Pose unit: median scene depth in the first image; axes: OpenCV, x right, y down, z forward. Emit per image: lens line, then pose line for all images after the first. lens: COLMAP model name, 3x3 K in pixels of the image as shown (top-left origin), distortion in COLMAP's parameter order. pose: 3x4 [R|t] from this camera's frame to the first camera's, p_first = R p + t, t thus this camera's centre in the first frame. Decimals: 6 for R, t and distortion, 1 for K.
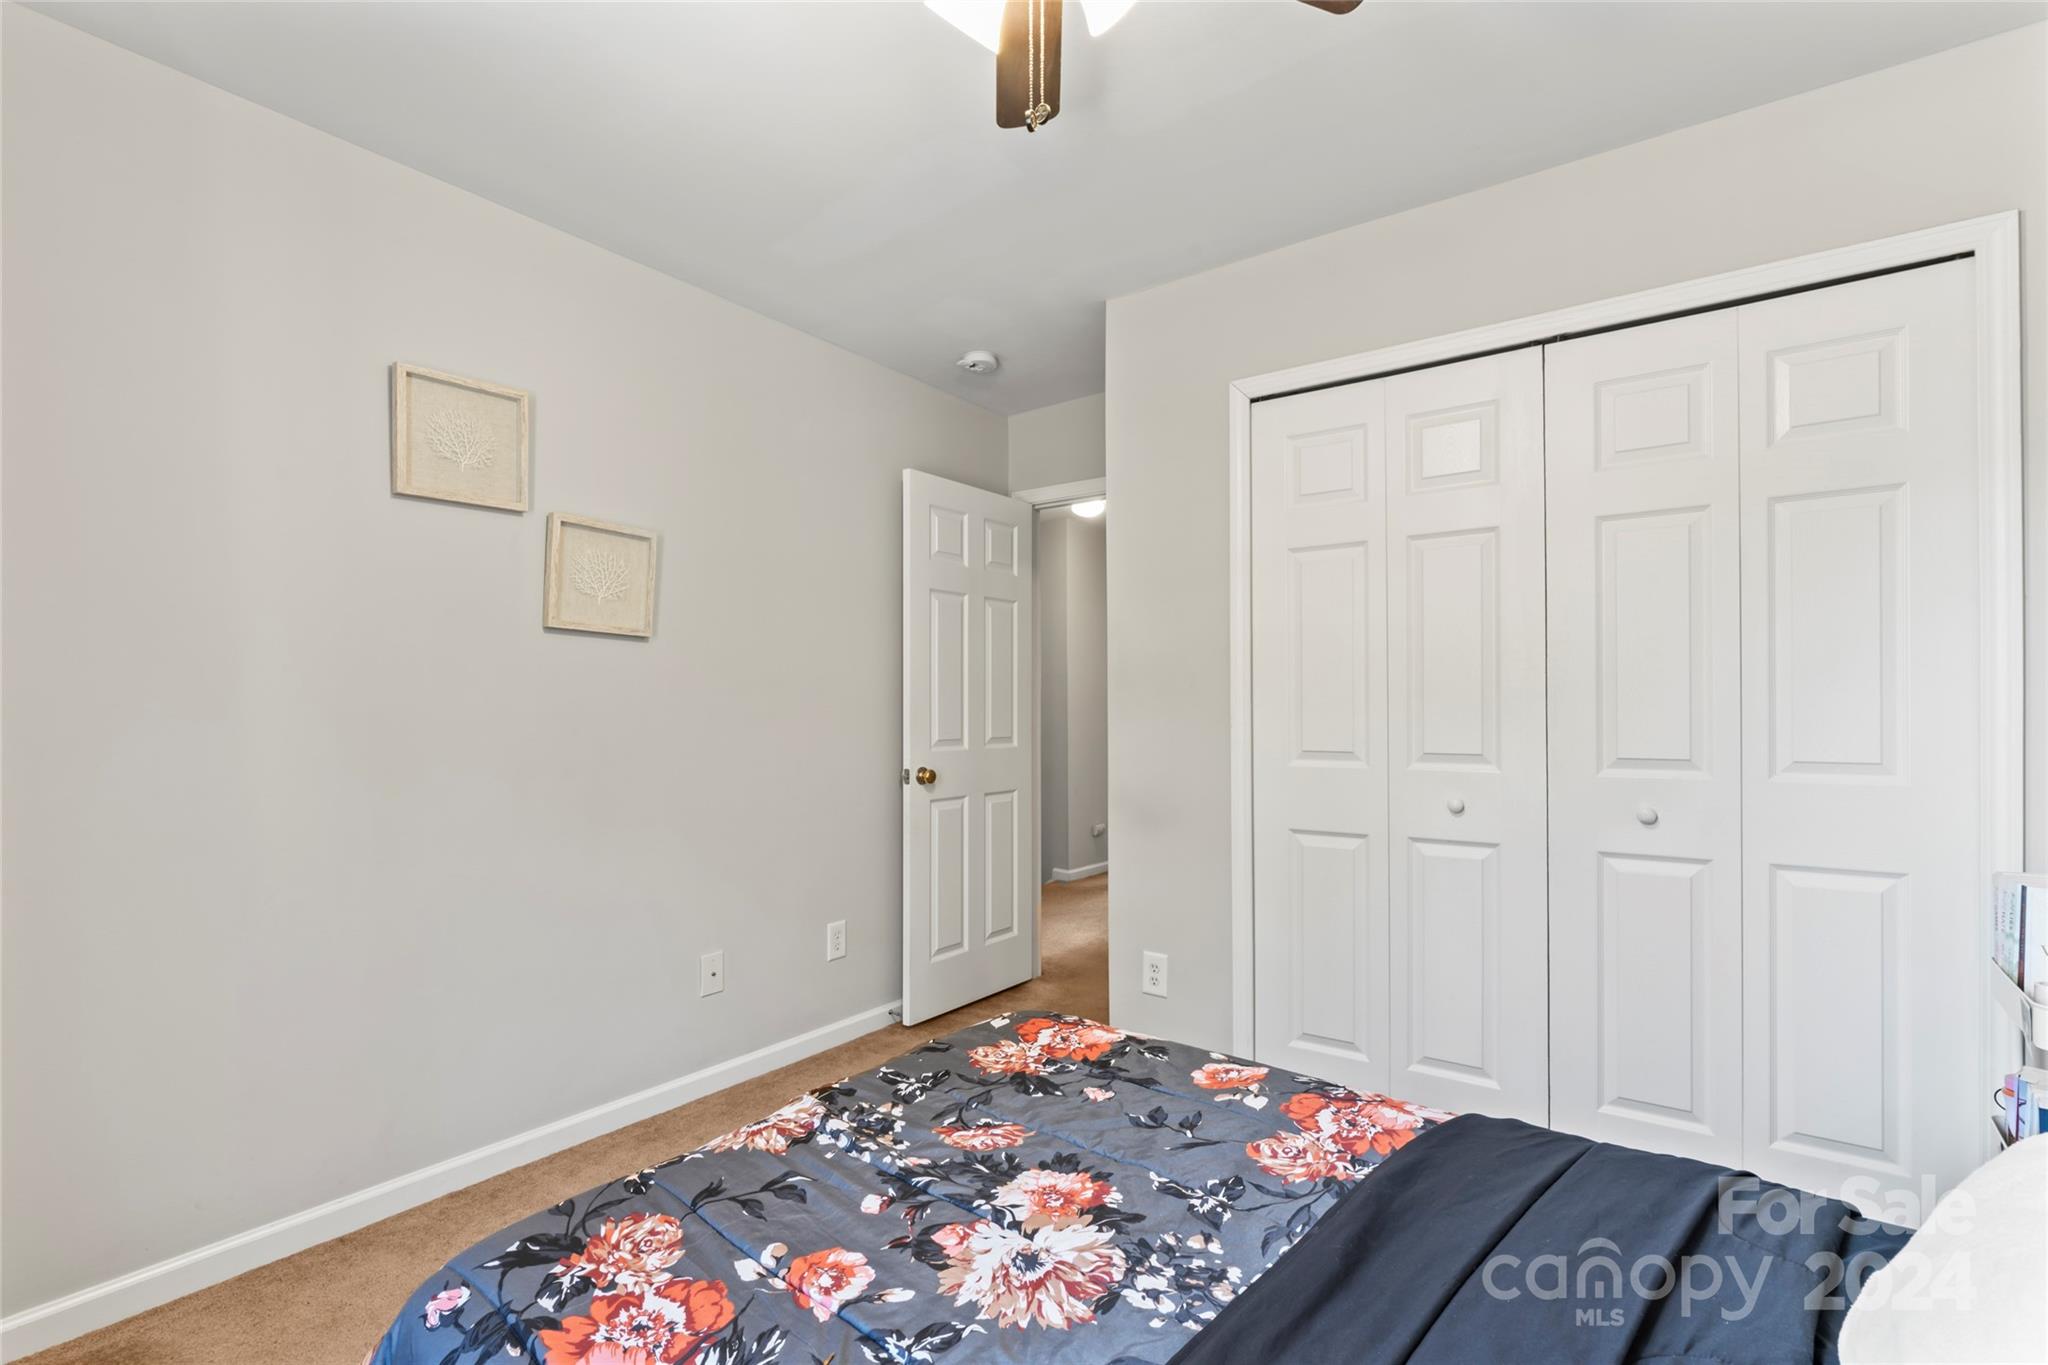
lens RADIAL K [[930.2, 0, 1015.6], [0, 930.2, 710.0], [0, 0, 1]] dist [-0.003049, -0.000832]
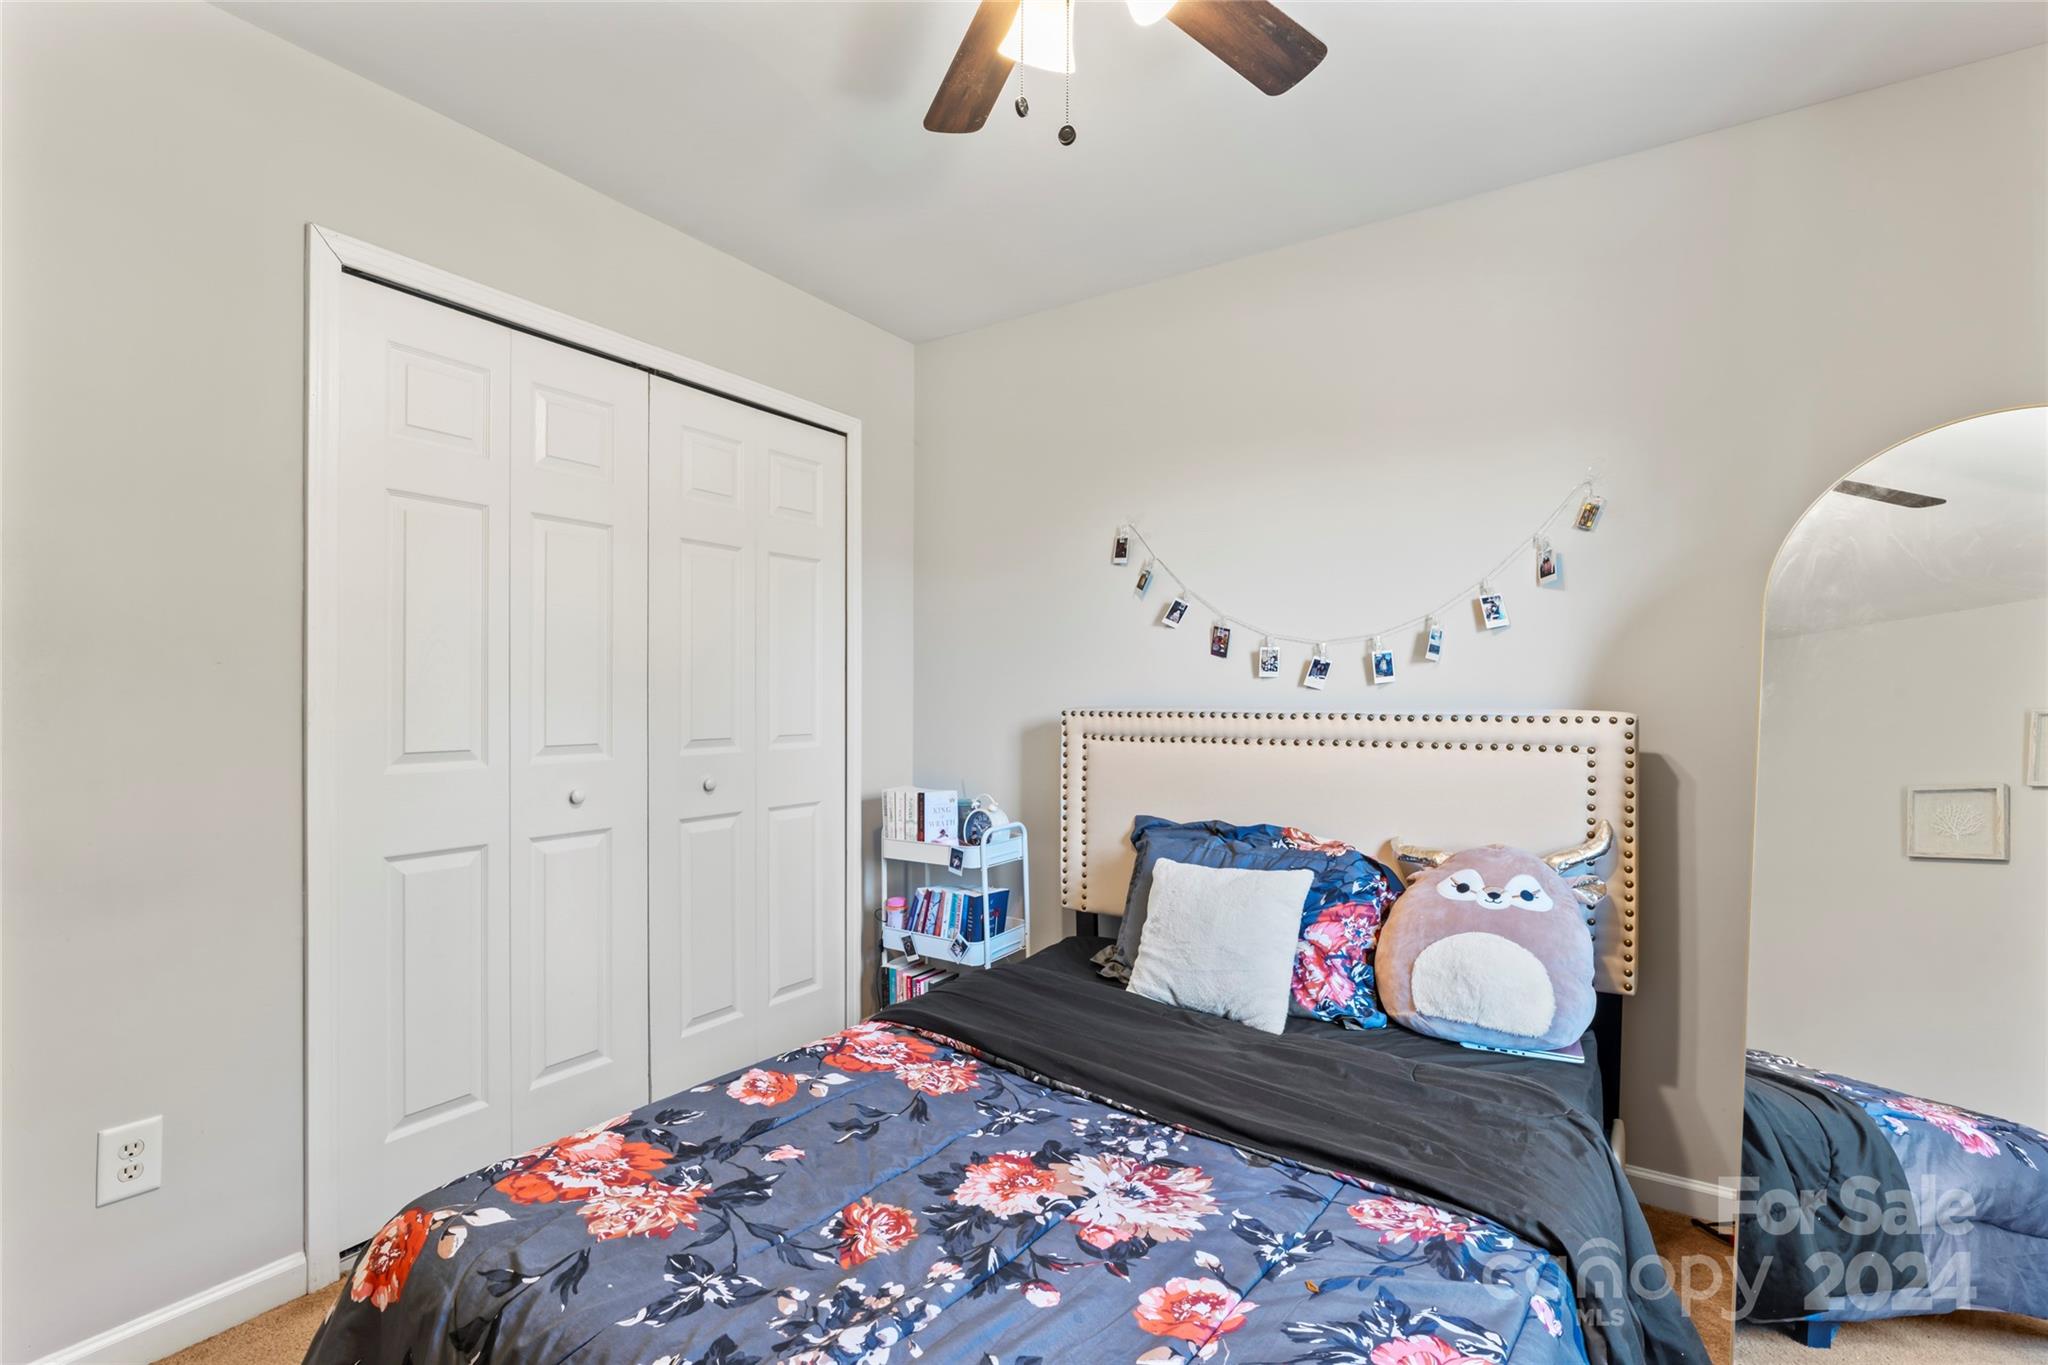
lens RADIAL K [[930.2, 0, 1009.2], [0, 930.2, 697.5], [0, 0, 1]] dist [-0.003049, -0.000832]
pose [[-0.032689, 0.002078, 0.999463, -0.884802], [0.000936, 0.999997, -0.002048, -0.000936], [-0.999465, 0.000869, -0.032691, 0.951580]]
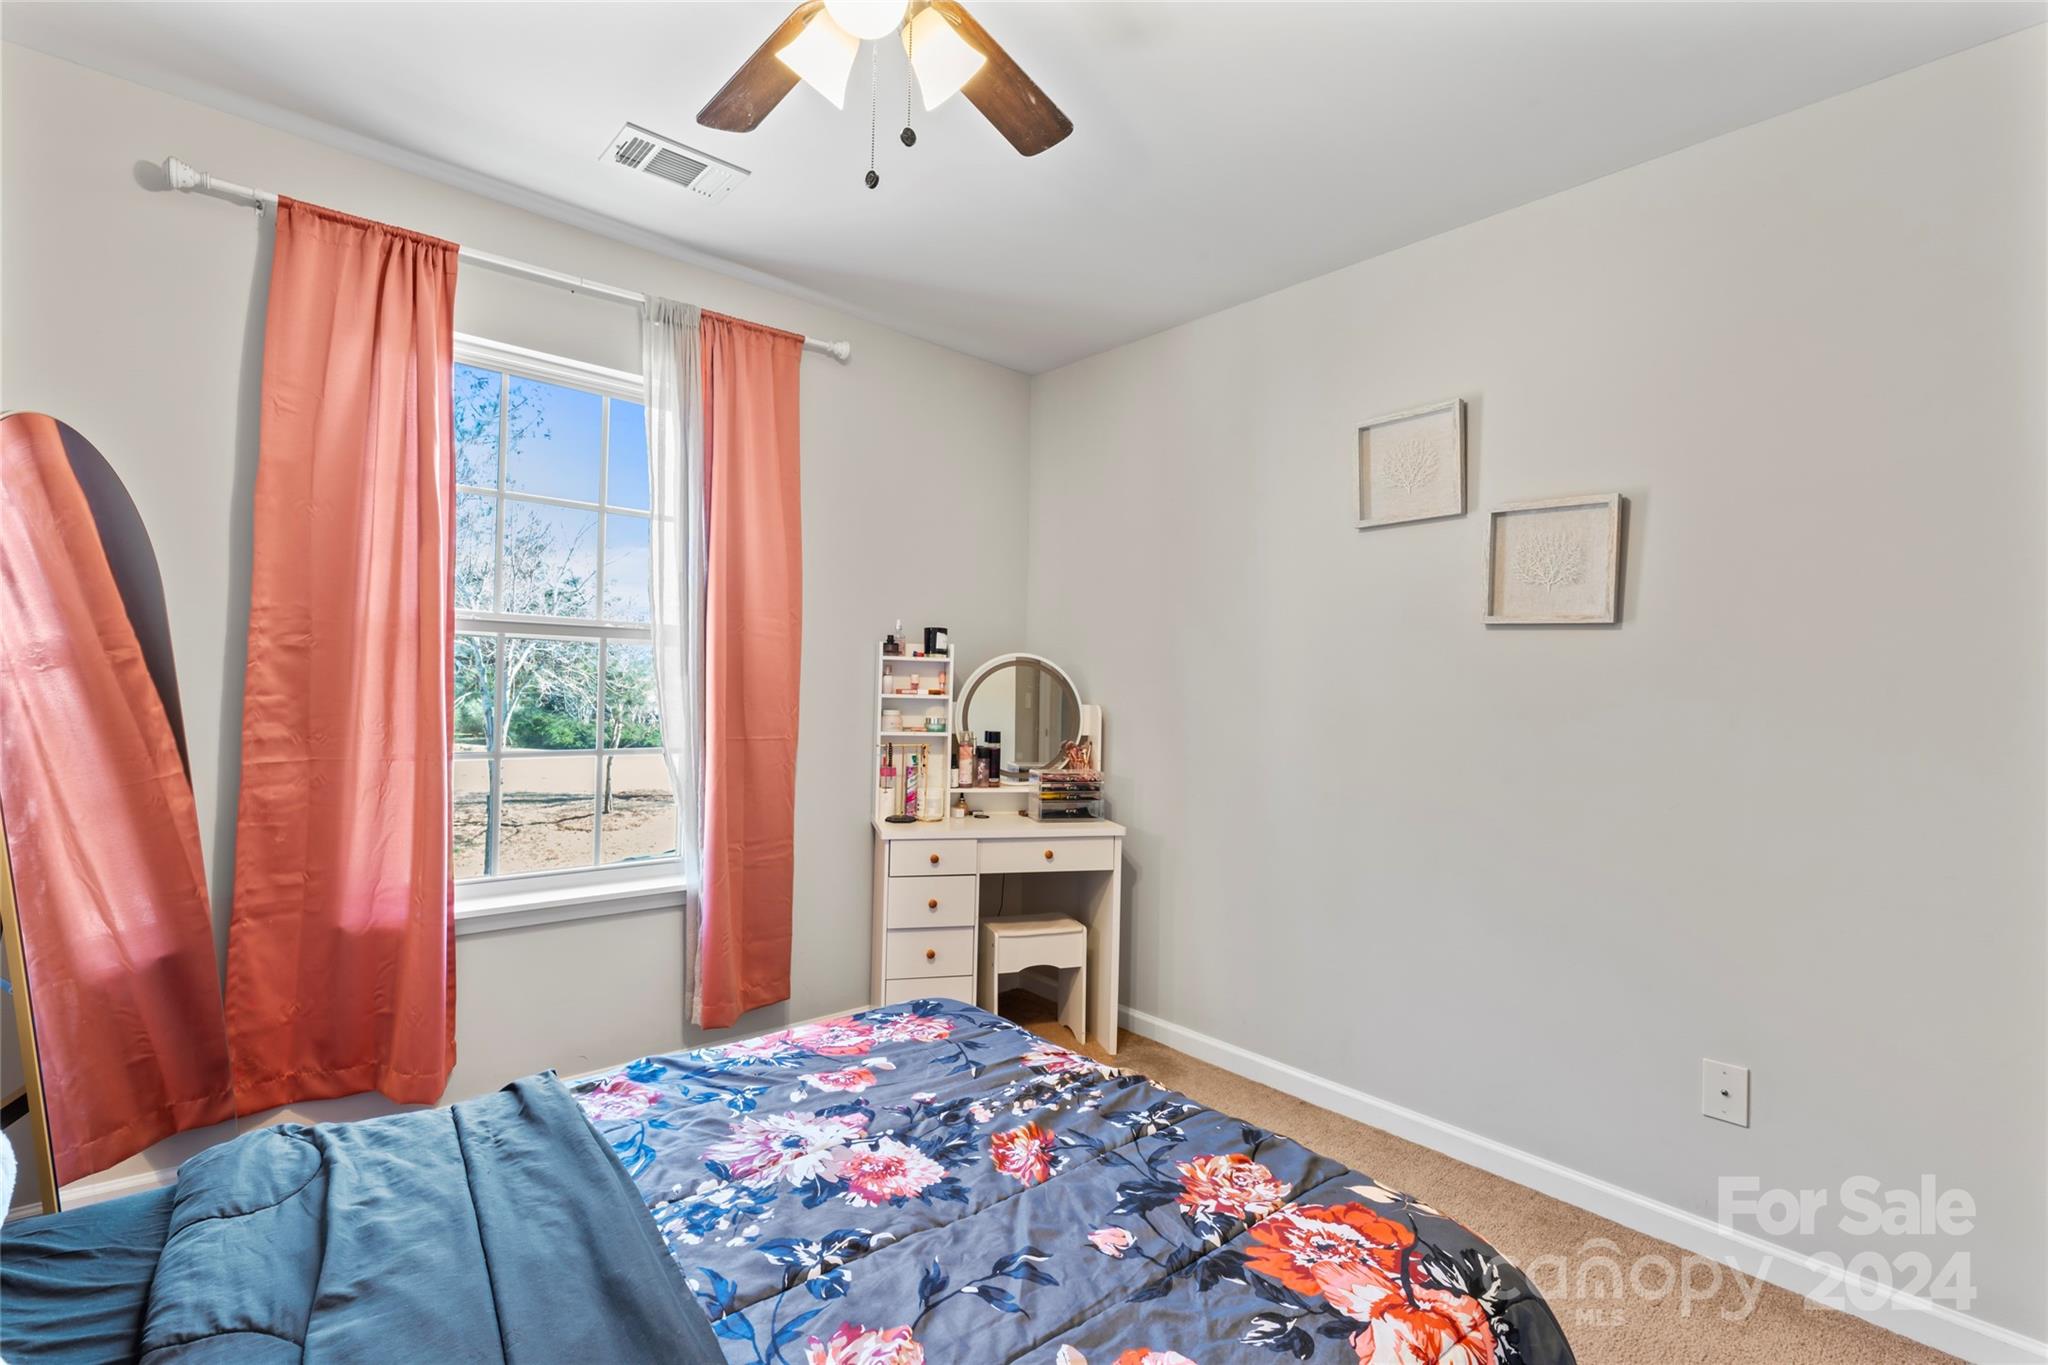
lens RADIAL K [[930.2, 0, 1032.5], [0, 930.2, 680.6], [0, 0, 1]] dist [-0.003049, -0.000832]
pose [[-0.204318, -0.015216, -0.978786, 0.937326], [-0.024402, 0.999648, -0.010446, -0.012380], [0.978600, 0.021750, -0.204617, 1.246710]]
